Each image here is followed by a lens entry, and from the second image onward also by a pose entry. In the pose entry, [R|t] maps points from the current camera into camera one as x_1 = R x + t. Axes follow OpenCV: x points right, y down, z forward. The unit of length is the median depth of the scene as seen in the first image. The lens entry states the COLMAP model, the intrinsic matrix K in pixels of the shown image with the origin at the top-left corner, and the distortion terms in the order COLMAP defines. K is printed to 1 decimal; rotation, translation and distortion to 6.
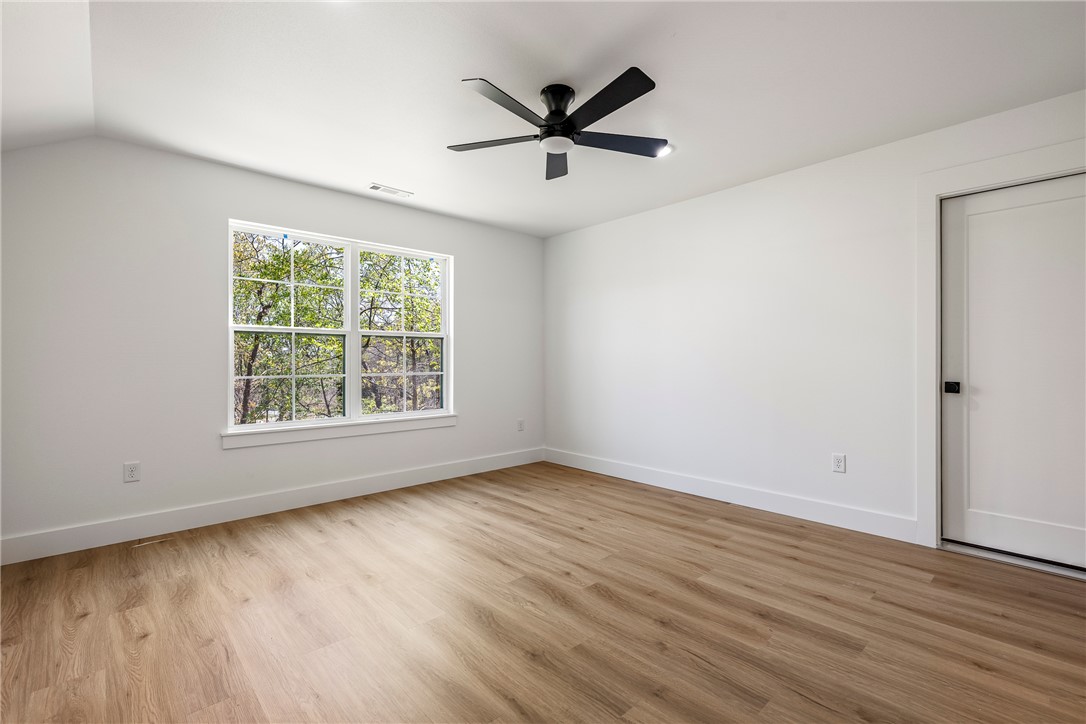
lens RADIAL K [[497.3, 0, 541.3], [0, 497.3, 365.5], [0, 0, 1]] dist [-0.000514, 0.000182]
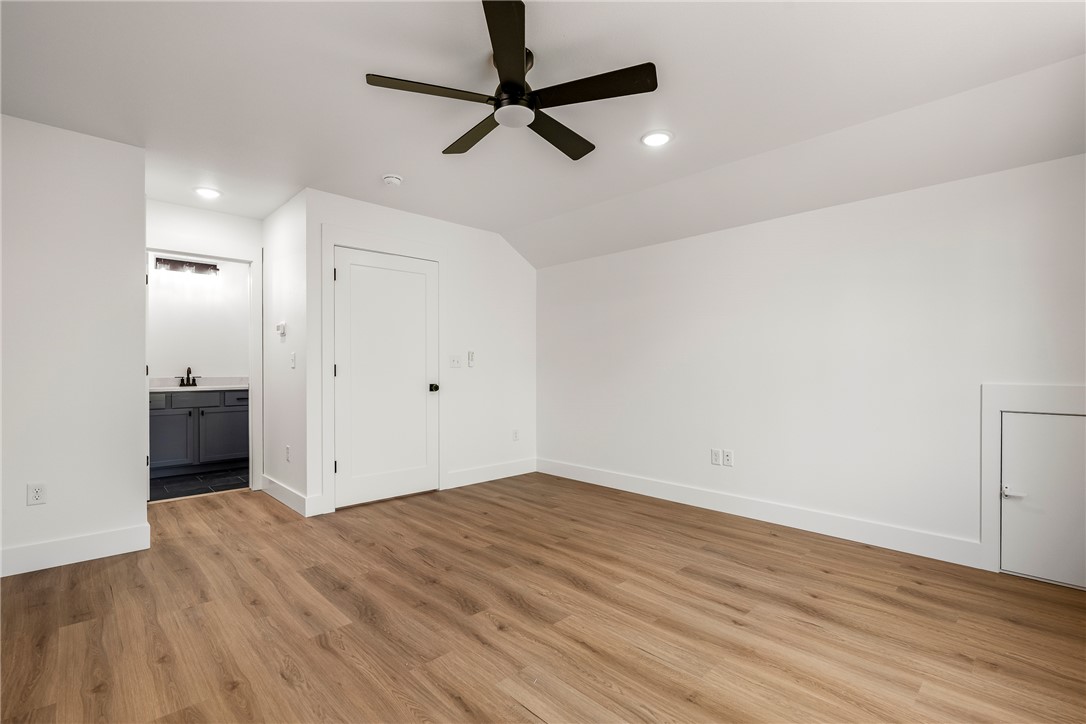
lens RADIAL K [[497.3, 0, 541.3], [0, 497.3, 365.5], [0, 0, 1]] dist [-0.000514, 0.000182]
pose [[-0.999743, 0.001559, -0.022613, 0.005496], [0.001480, 0.999993, 0.003493, -0.018610], [0.022618, 0.003459, -0.999738, 1.933574]]
